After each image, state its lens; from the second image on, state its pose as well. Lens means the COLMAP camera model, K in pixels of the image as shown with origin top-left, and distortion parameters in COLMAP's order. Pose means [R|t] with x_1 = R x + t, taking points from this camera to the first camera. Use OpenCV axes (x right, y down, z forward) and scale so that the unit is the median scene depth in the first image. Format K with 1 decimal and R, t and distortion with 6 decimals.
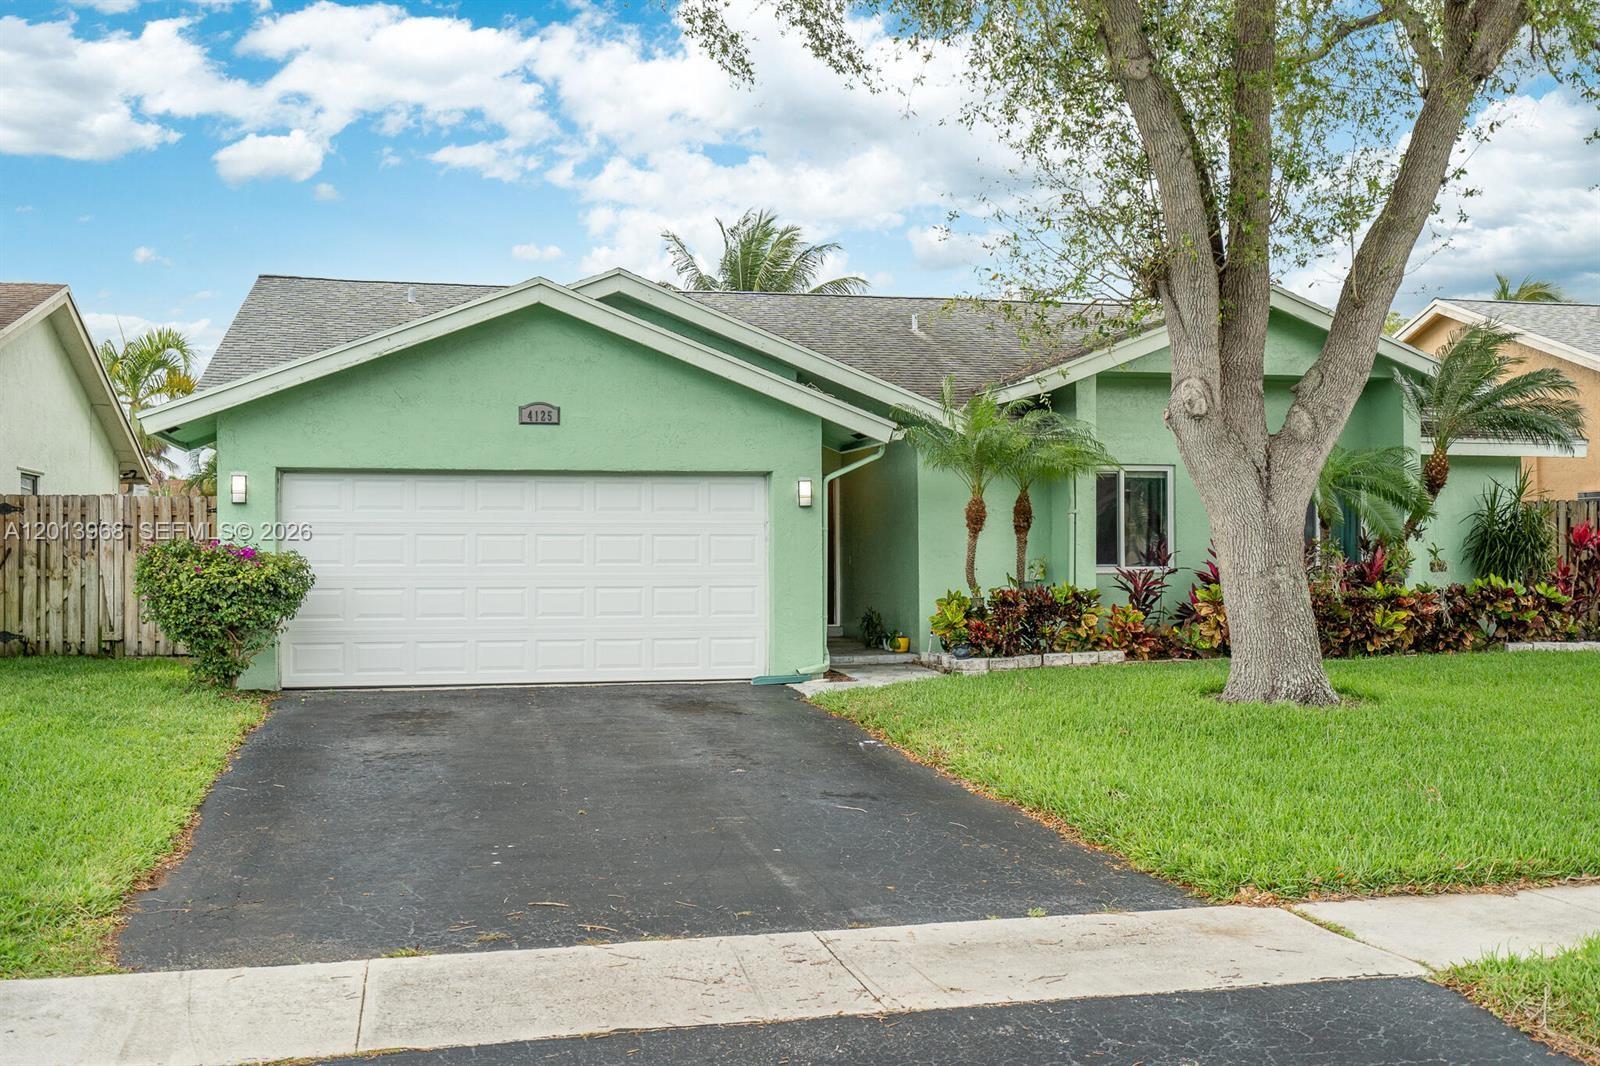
lens RADIAL K [[1621.5, 0, 801.8], [0, 1621.5, 595.3], [0, 0, 1]] dist [0.157879, -0.016785]
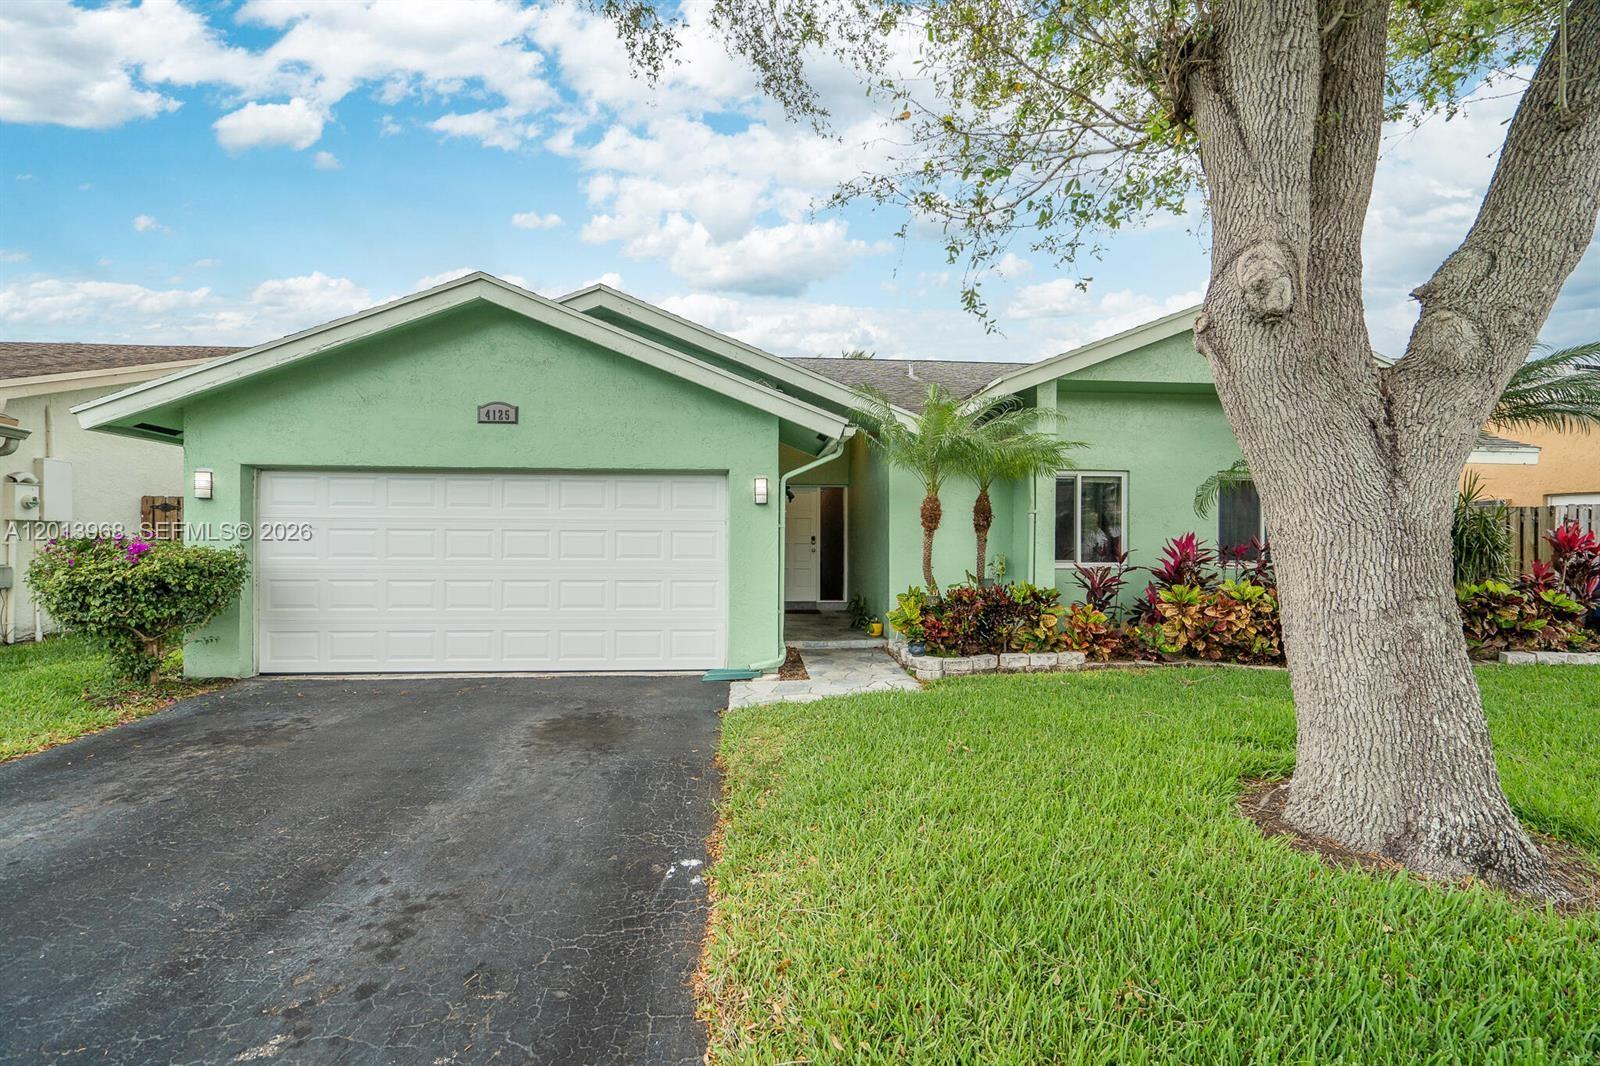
lens RADIAL K [[732.6, 0, 803.5], [0, 732.6, 556.6], [0, 0, 1]] dist [0.027333, 0.000767]
pose [[0.989944, 0.011806, -0.140966, 0.092417], [-0.011884, 0.999929, 0.000291, -0.021920], [0.140960, 0.001387, 0.990014, 0.540622]]
